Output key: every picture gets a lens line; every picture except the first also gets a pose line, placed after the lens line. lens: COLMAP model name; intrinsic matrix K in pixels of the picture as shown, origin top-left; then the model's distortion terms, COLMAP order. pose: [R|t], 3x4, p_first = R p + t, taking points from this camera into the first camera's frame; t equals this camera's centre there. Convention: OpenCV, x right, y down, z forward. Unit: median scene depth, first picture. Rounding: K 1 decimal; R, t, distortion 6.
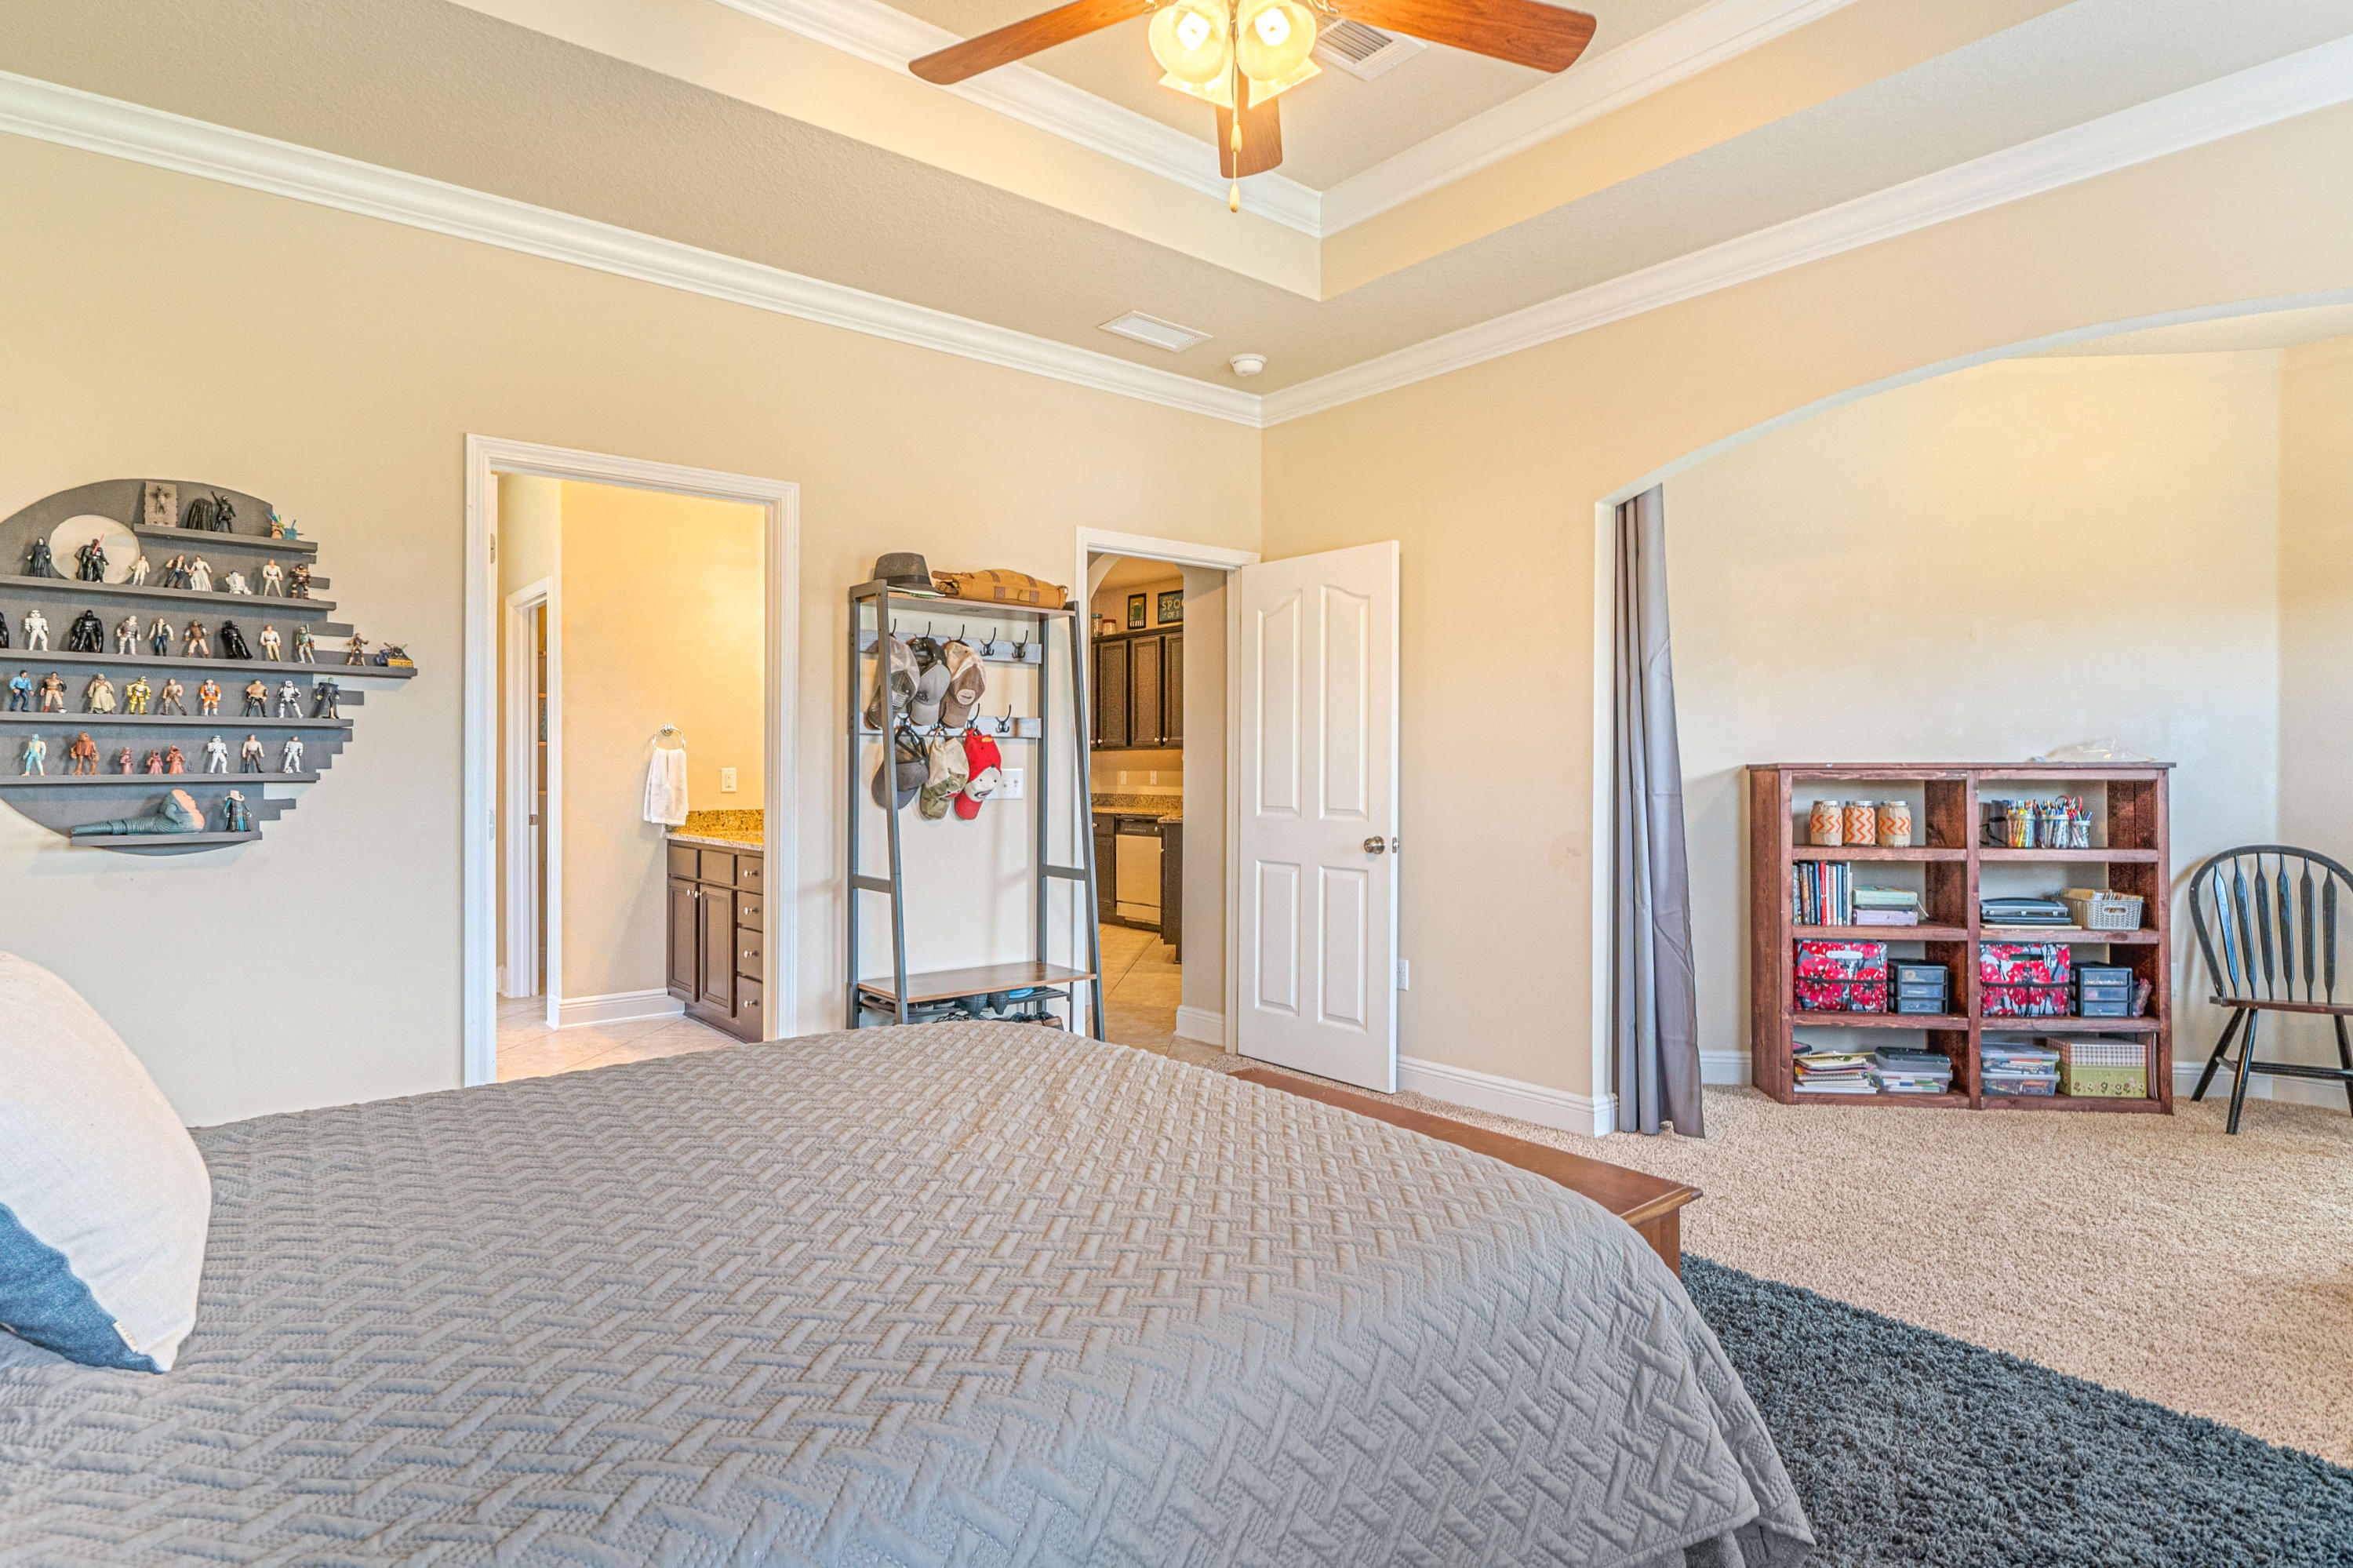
lens RADIAL K [[1234.5, 0, 1168.4], [0, 1234.5, 790.8], [0, 0, 1]] dist [-0.002619, -0.001633]
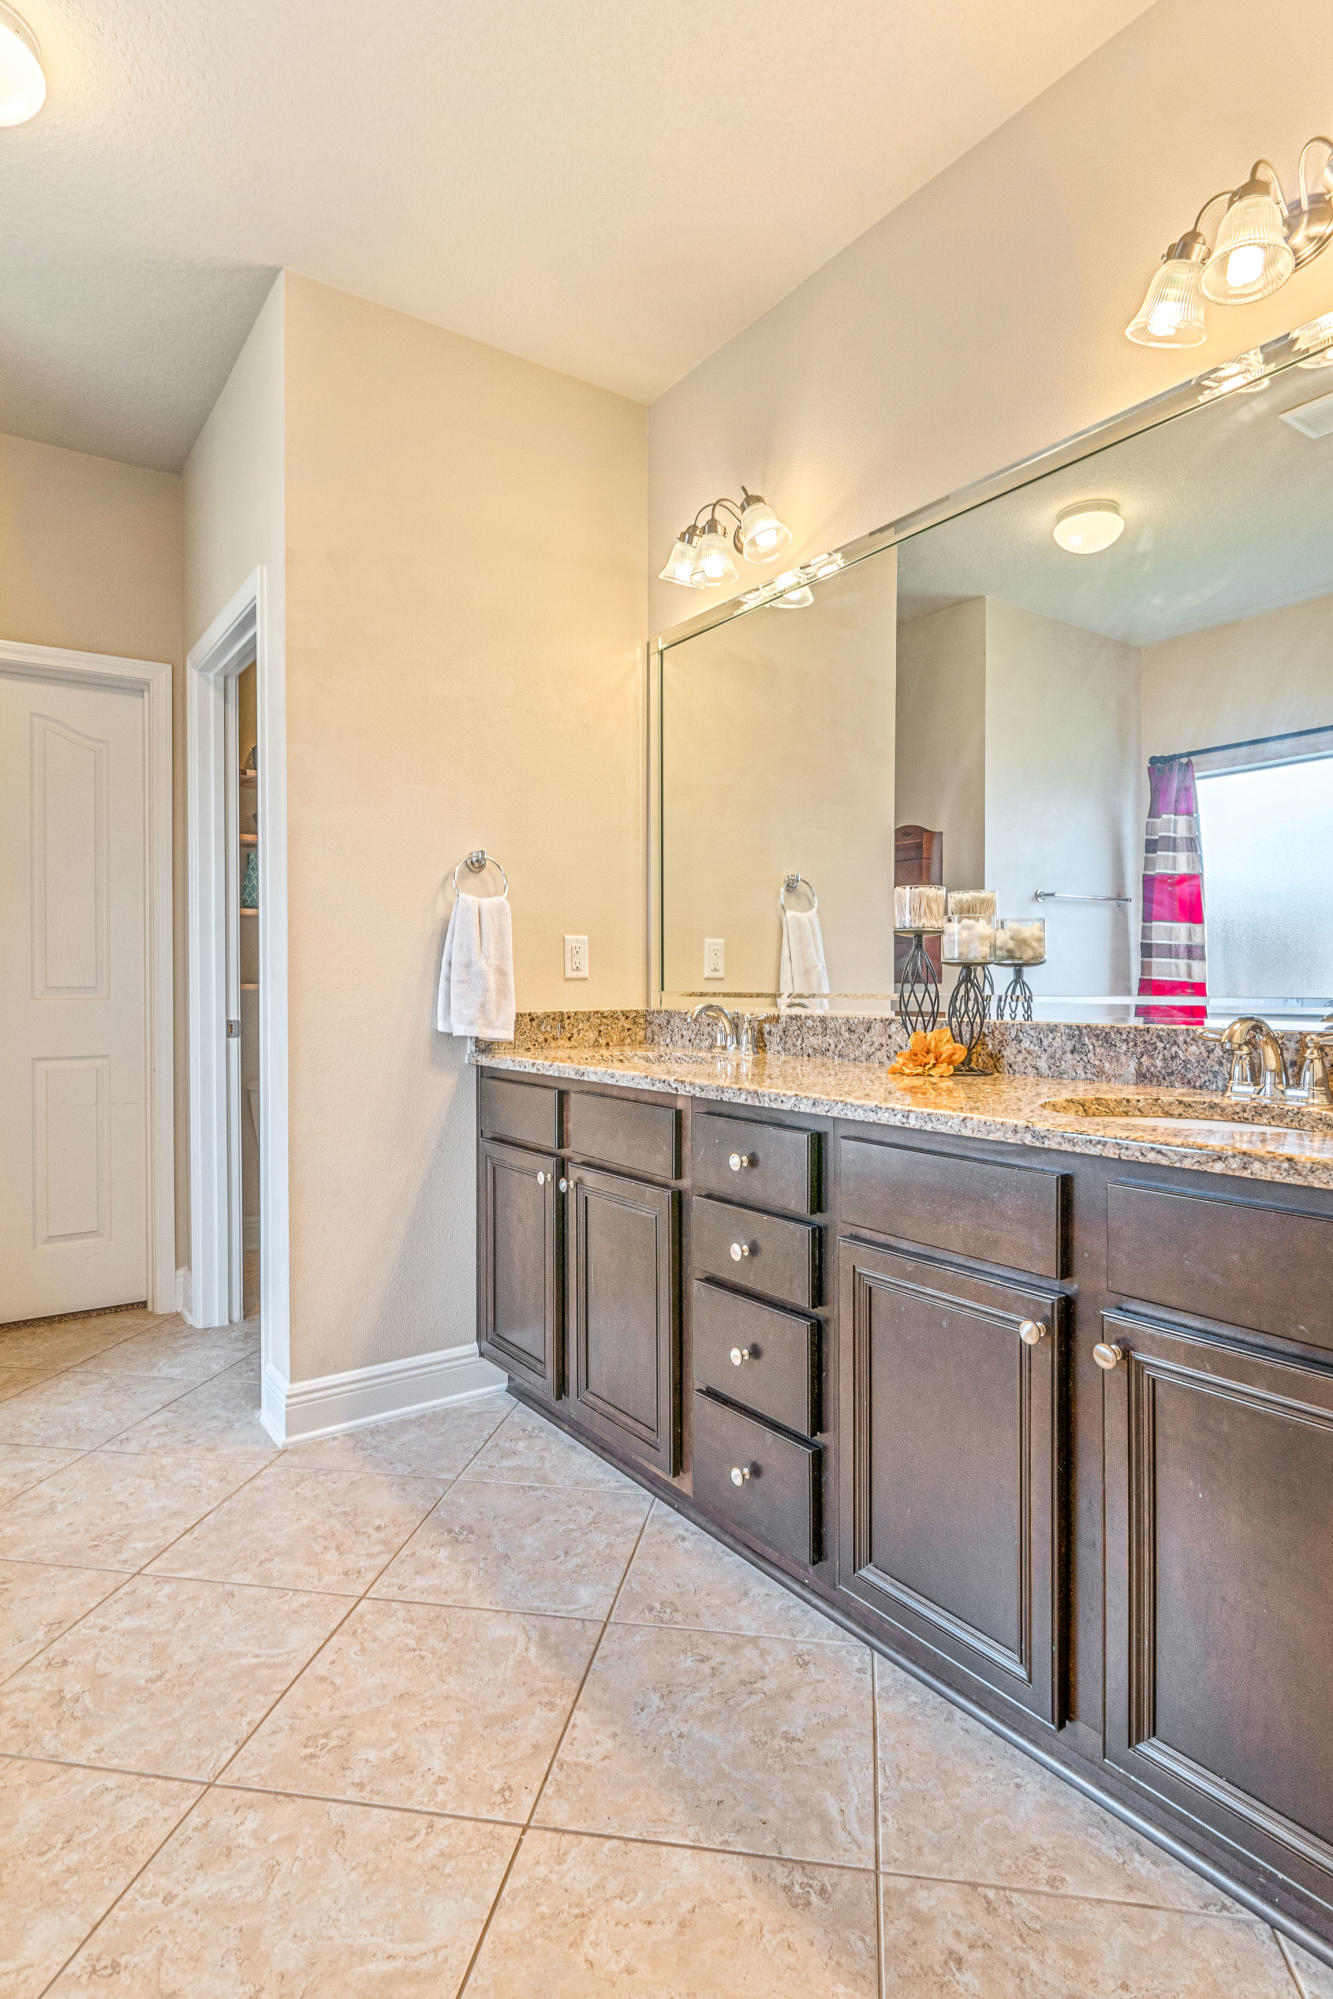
lens RADIAL K [[1048.7, 0, 666.5], [0, 1048.7, 999.5], [0, 0, 1]] dist [-0.002619, -0.001633]
pose [[0.996949, -0.005141, -0.077881, -0.289264], [0.004992, 0.999985, -0.002104, 0.012032], [0.077891, 0.001709, 0.996960, 0.554747]]
